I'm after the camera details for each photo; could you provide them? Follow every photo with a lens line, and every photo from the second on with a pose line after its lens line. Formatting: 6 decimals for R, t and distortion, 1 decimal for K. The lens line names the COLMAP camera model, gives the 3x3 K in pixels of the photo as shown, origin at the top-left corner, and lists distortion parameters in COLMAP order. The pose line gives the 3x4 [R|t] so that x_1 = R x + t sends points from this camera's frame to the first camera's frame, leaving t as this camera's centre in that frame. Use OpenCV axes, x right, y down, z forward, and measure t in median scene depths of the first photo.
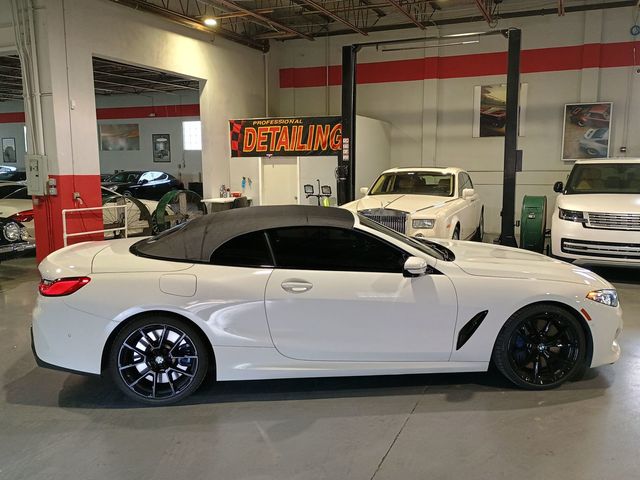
lens RADIAL K [[556.2, 0, 326.7], [0, 556.2, 241.9], [0, 0, 1]] dist [0.065953, -0.089295]
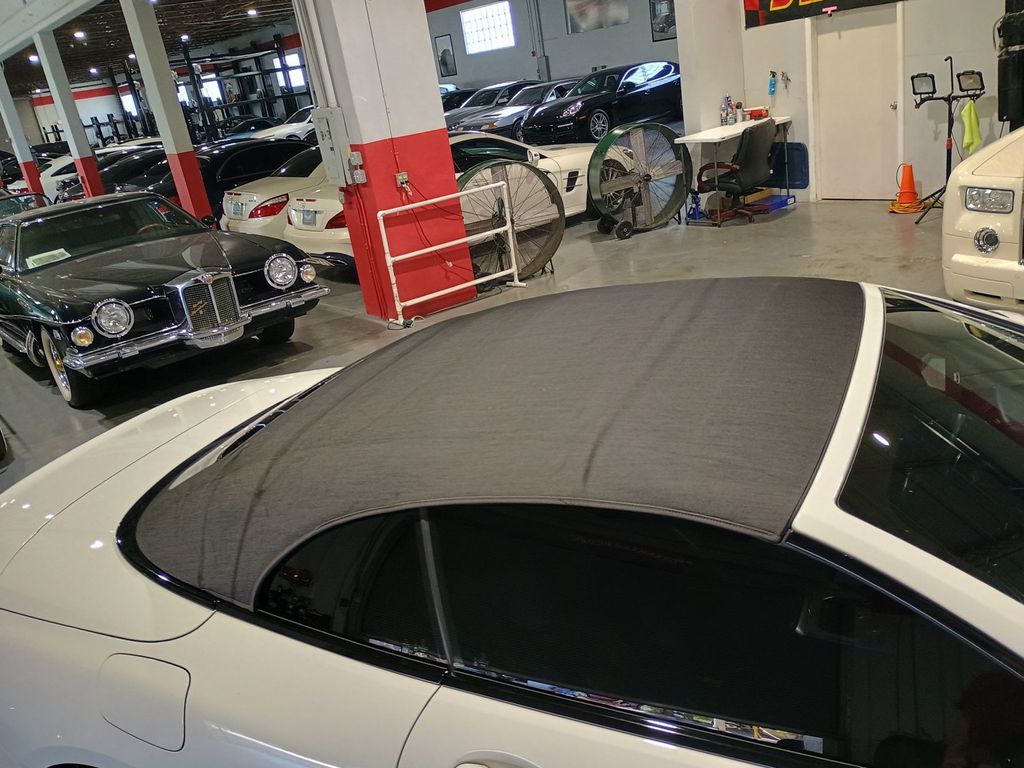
lens RADIAL K [[889.9, 0, 513.1], [0, 889.9, 387.8], [0, 0, 1]] dist [0.065953, -0.089295]
pose [[0.865871, 0.035791, -0.498985, 0.052664], [0.091297, 0.969381, 0.227957, -0.065981], [0.491866, -0.242937, 0.836092, 0.282175]]
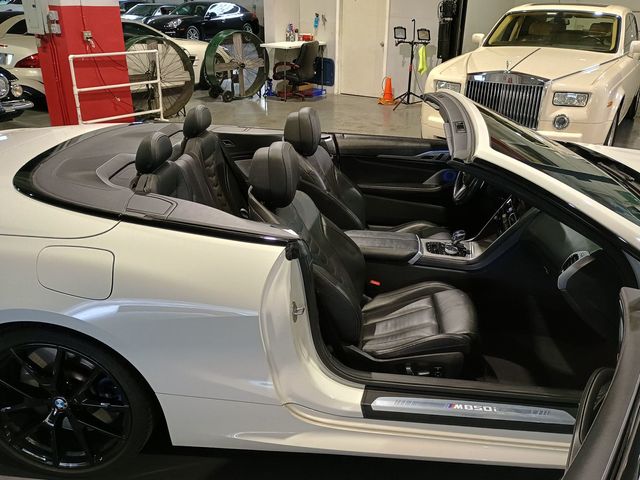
lens RADIAL K [[556.2, 0, 331.2], [0, 556.2, 246.9], [0, 0, 1]] dist [0.065953, -0.089295]
pose [[0.987417, 0.080917, -0.135869, 0.002405], [-0.040100, 0.959209, 0.279838, -0.030774], [0.152971, -0.270868, 0.950384, 0.227976]]
